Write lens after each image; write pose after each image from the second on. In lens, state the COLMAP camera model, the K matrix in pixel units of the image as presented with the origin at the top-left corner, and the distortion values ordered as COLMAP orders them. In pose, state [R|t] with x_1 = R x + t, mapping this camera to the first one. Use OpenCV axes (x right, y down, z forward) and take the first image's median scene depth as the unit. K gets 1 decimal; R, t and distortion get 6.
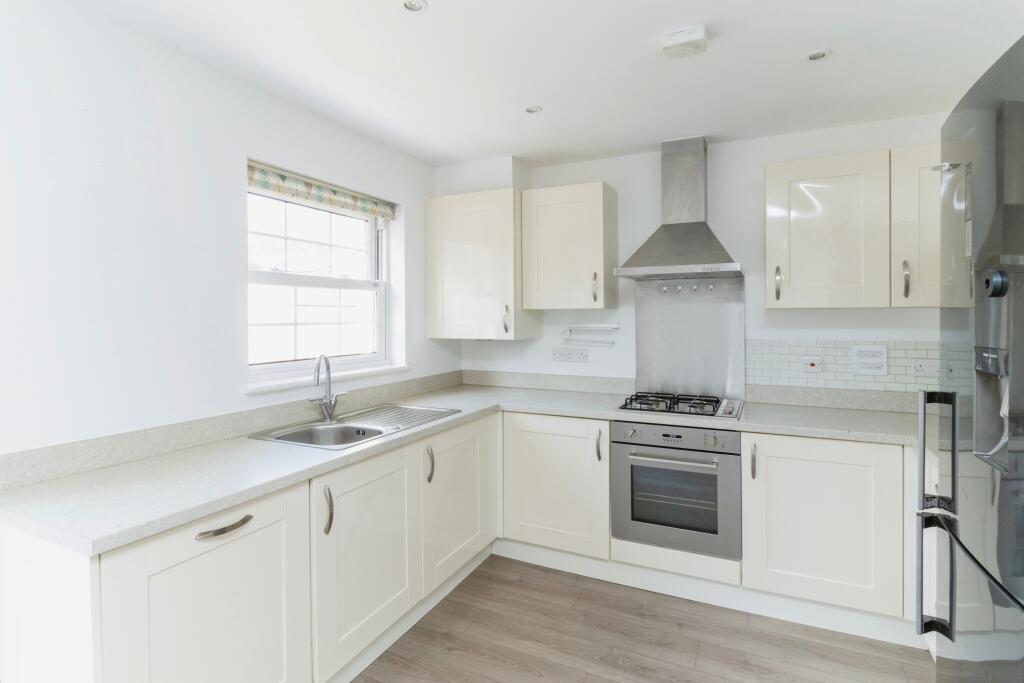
lens RADIAL K [[512.3, 0, 505.6], [0, 512.3, 322.3], [0, 0, 1]] dist [-0.015130, 0.000583]
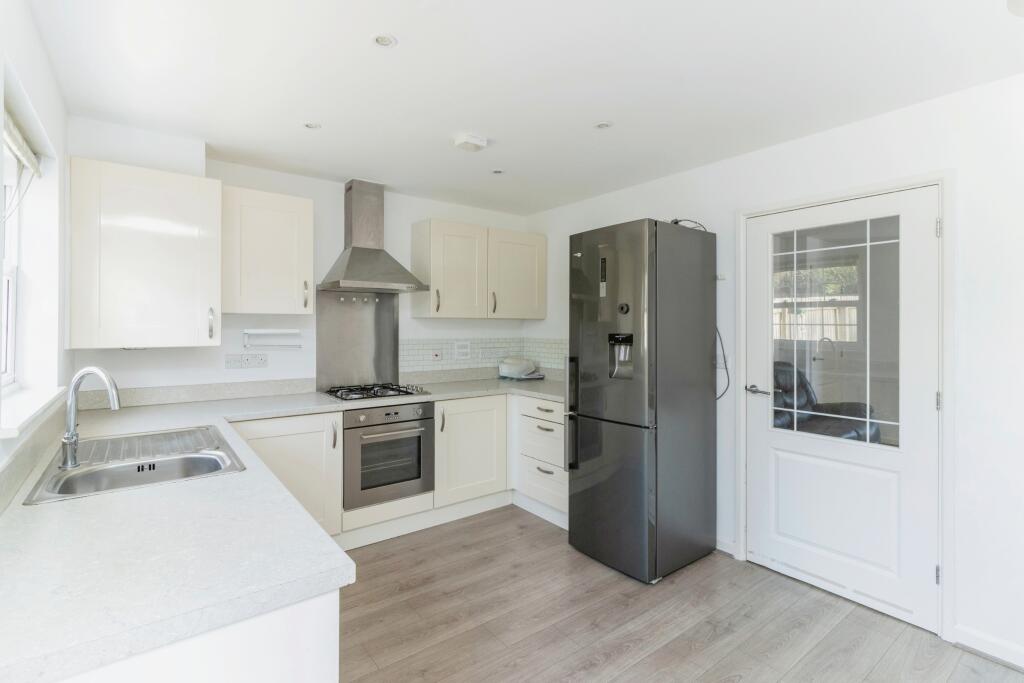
lens RADIAL K [[482.6, 0, 511.8], [0, 482.6, 333.2], [0, 0, 1]] dist [-0.001176, -0.000466]
pose [[0.449498, -0.008525, 0.893241, -0.600029], [0.004777, 0.999963, 0.007139, 0.008728], [-0.893269, 0.001058, 0.449522, 0.163345]]
